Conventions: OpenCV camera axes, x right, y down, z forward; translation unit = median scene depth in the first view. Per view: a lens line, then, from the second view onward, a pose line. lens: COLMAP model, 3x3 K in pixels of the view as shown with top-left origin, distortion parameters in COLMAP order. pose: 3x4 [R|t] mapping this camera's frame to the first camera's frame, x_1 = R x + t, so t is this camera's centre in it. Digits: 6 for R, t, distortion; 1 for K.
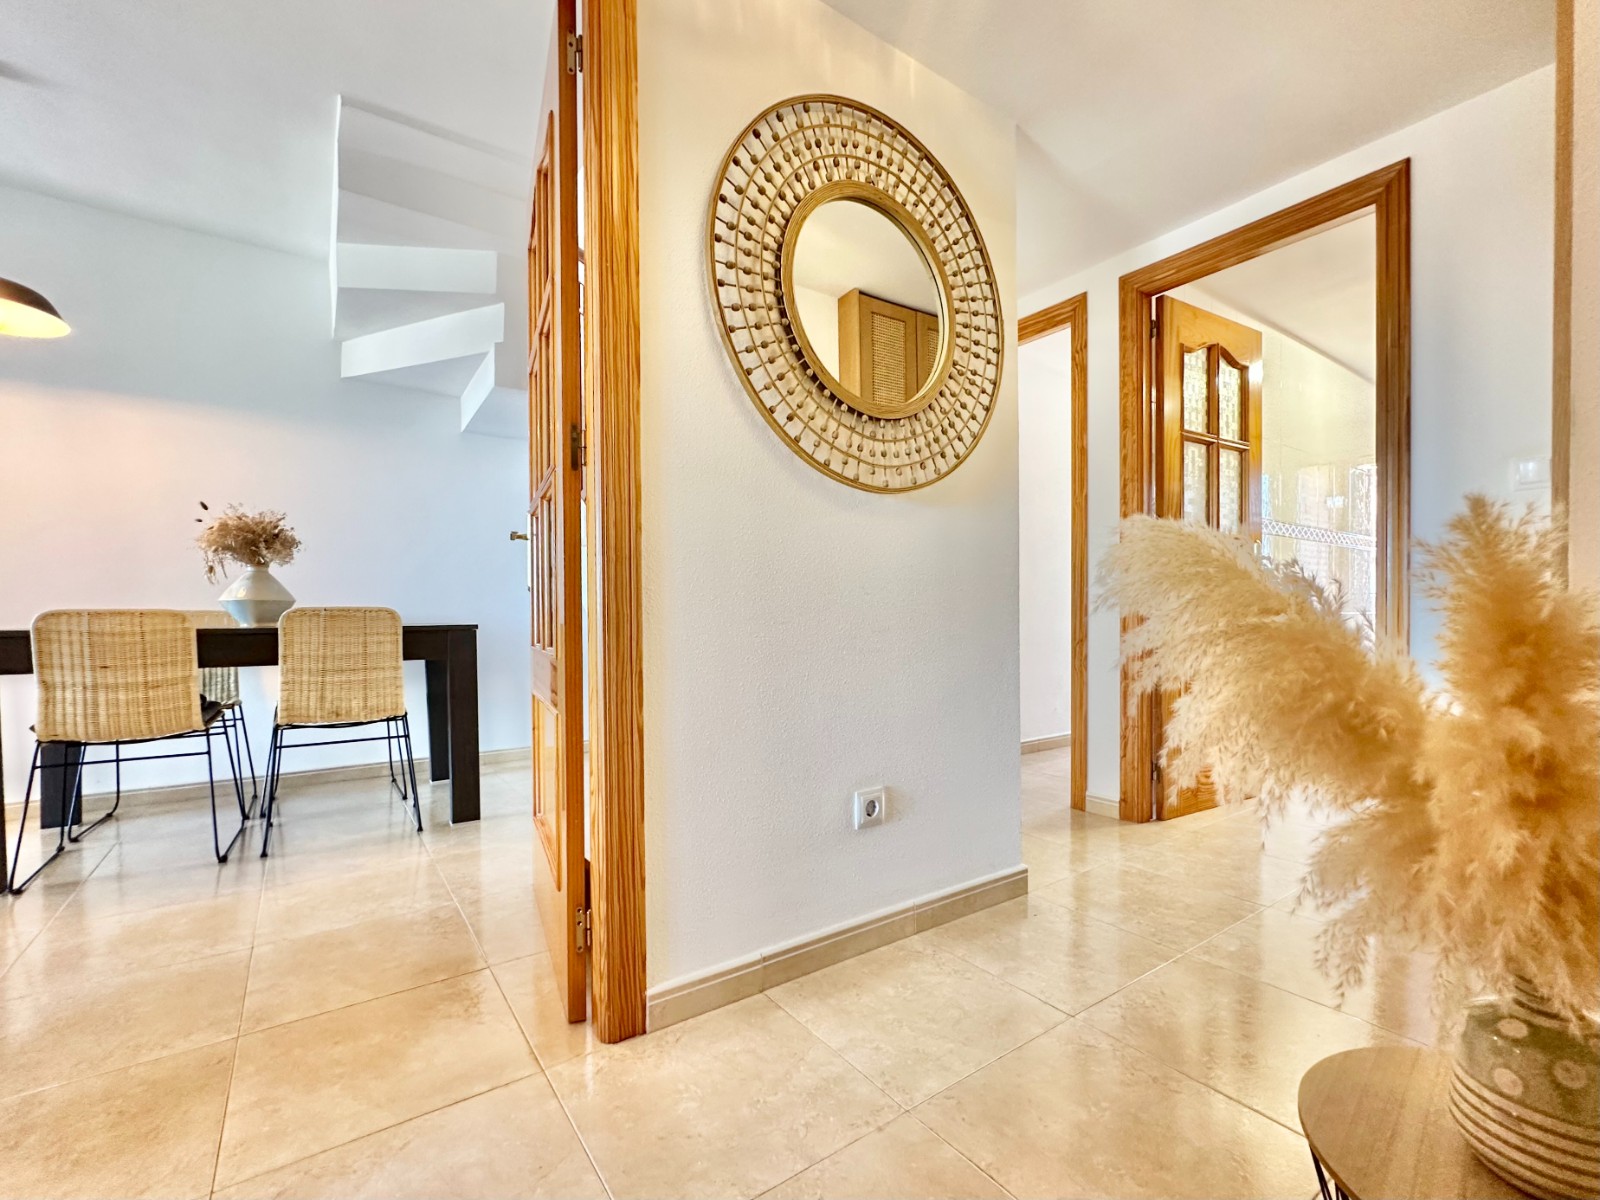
lens RADIAL K [[693.7, 0, 805.9], [0, 693.7, 605.4], [0, 0, 1]] dist [-0.003907, -0.000198]
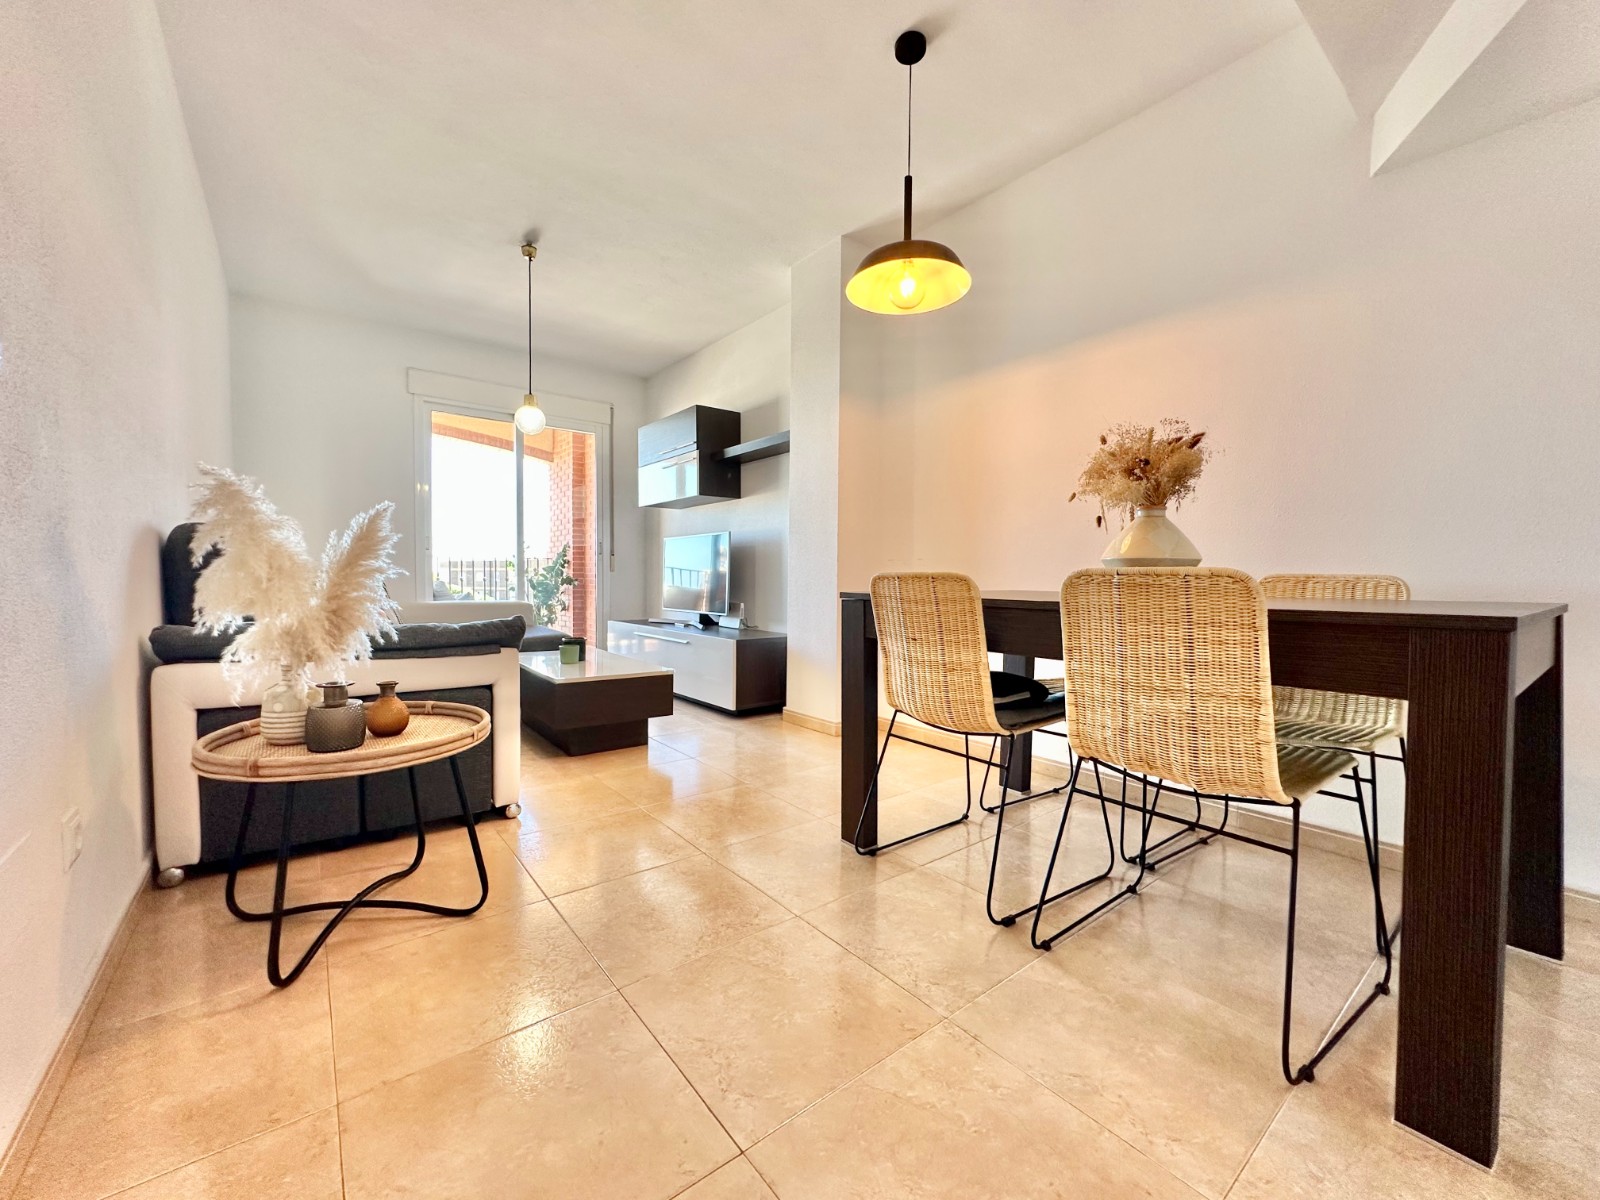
lens RADIAL K [[639.9, 0, 800.0], [0, 639.9, 600.0], [0, 0, 1]] dist [-0.002226, 0.000393]
pose [[0.046504, 0.045518, -0.997881, -0.217961], [0.006700, 0.998925, 0.045878, 0.002465], [0.998896, -0.008820, 0.046149, 0.791746]]
